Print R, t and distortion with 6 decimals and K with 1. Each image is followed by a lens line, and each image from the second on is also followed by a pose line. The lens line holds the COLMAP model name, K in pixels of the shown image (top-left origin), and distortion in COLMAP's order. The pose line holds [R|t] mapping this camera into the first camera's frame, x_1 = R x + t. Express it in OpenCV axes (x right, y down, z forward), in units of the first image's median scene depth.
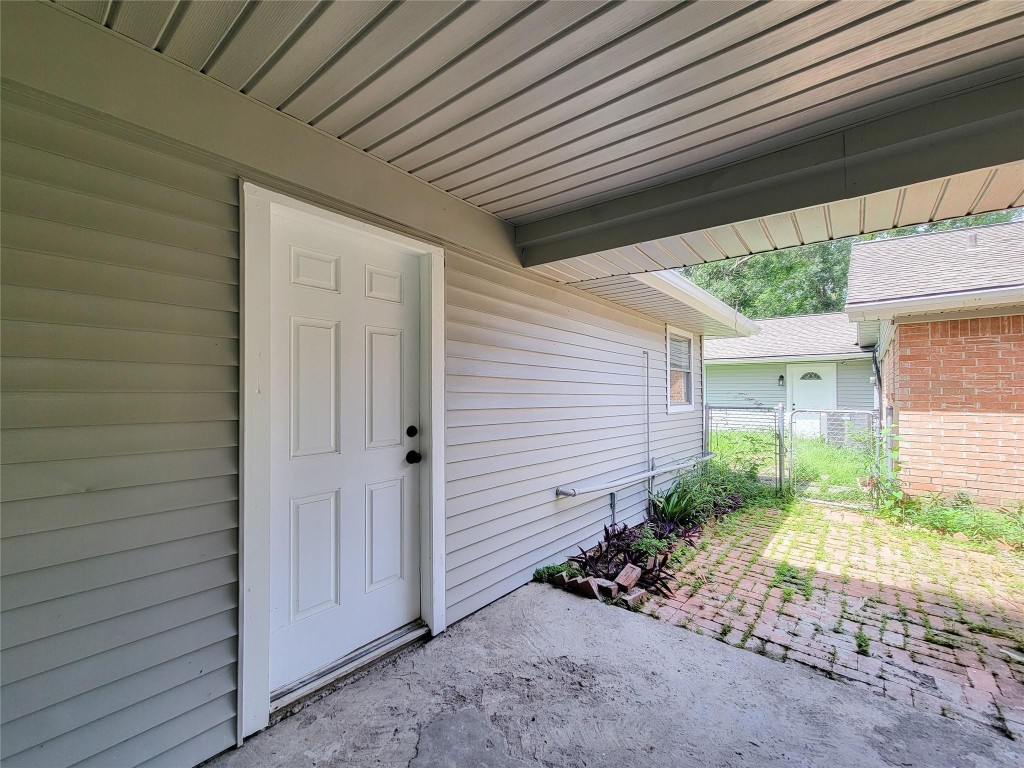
lens RADIAL K [[422.9, 0, 511.1], [0, 422.9, 385.0], [0, 0, 1]] dist [0.002994, -0.001659]
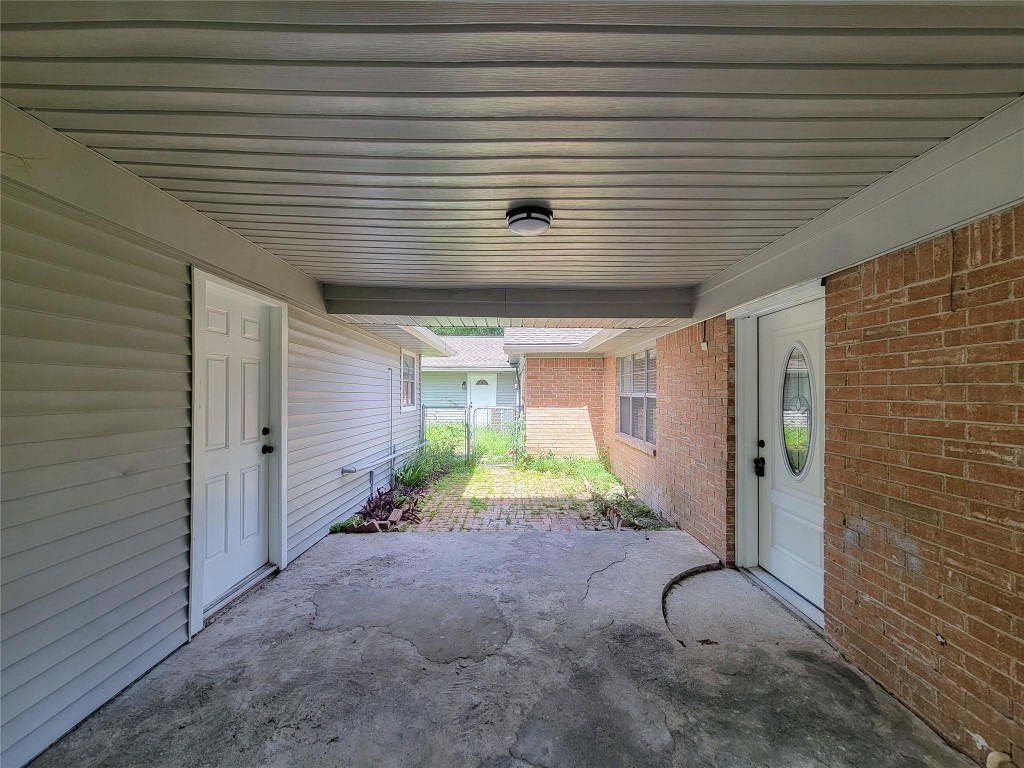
lens RADIAL K [[422.9, 0, 510.6], [0, 422.9, 388.1], [0, 0, 1]] dist [0.002994, -0.001659]
pose [[0.769860, 0.008168, 0.638160, -0.425272], [-0.015265, 0.999868, 0.005617, -0.046885], [-0.638030, -0.014066, 0.769883, -0.516077]]
